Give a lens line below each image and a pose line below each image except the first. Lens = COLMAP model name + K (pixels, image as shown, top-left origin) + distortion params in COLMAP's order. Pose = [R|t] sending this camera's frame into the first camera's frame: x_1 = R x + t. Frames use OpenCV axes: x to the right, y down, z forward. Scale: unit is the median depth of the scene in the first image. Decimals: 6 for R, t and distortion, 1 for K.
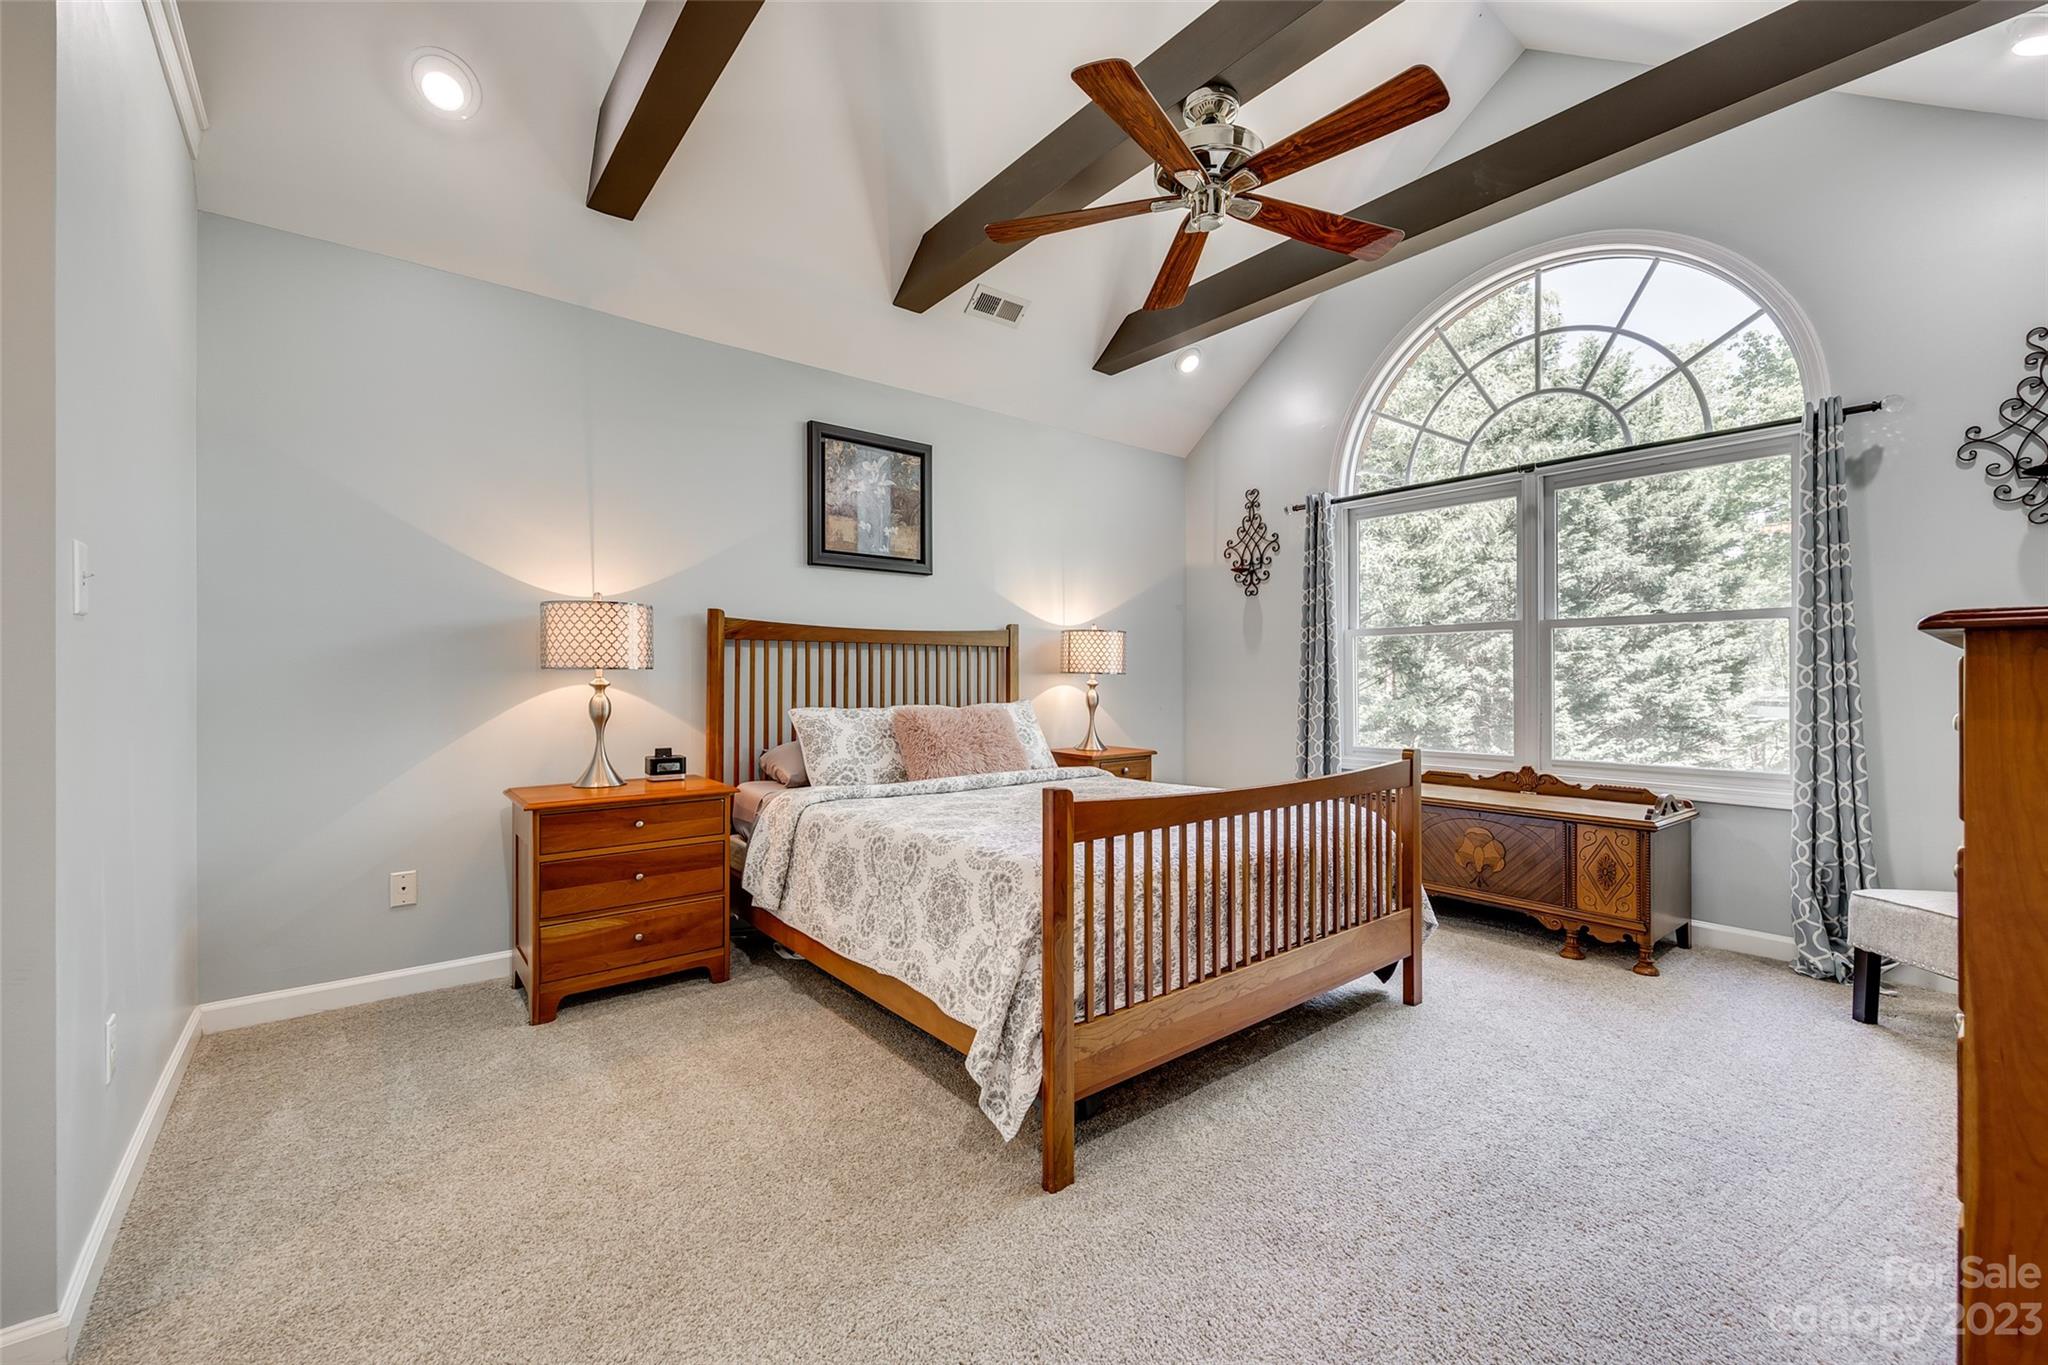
lens RADIAL K [[832.0, 0, 1030.6], [0, 832.0, 676.9], [0, 0, 1]] dist [0.001187, 0.000184]
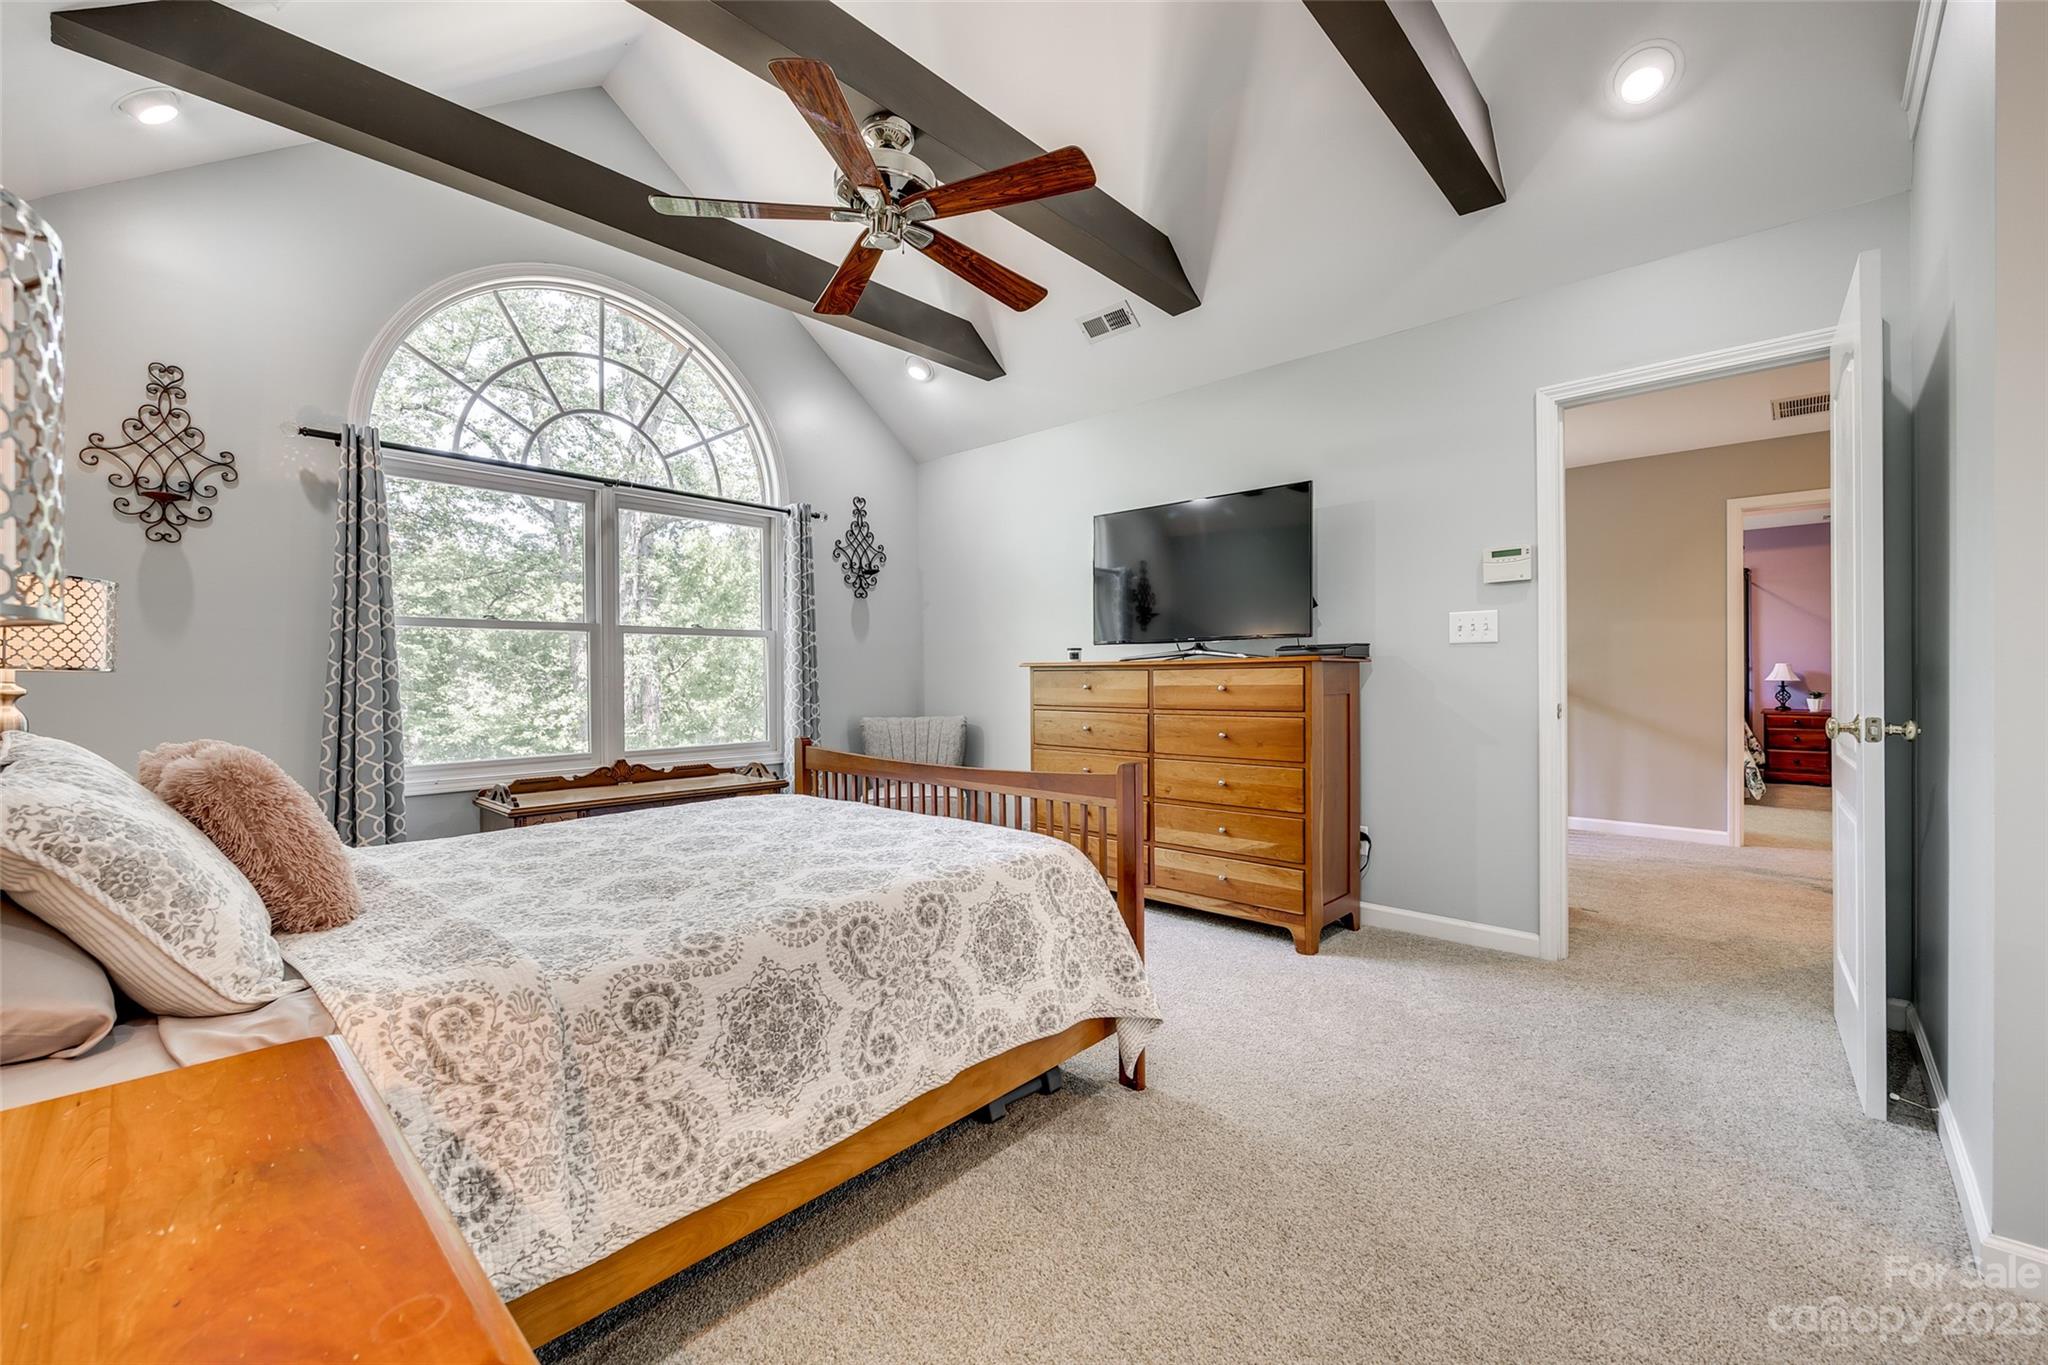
lens RADIAL K [[832.0, 0, 1030.6], [0, 832.0, 676.9], [0, 0, 1]] dist [0.001187, 0.000184]
pose [[-0.130570, 0.001976, 0.991437, -0.510170], [0.004003, 0.999991, -0.001466, 0.003629], [-0.991431, 0.003778, -0.130576, 0.575021]]
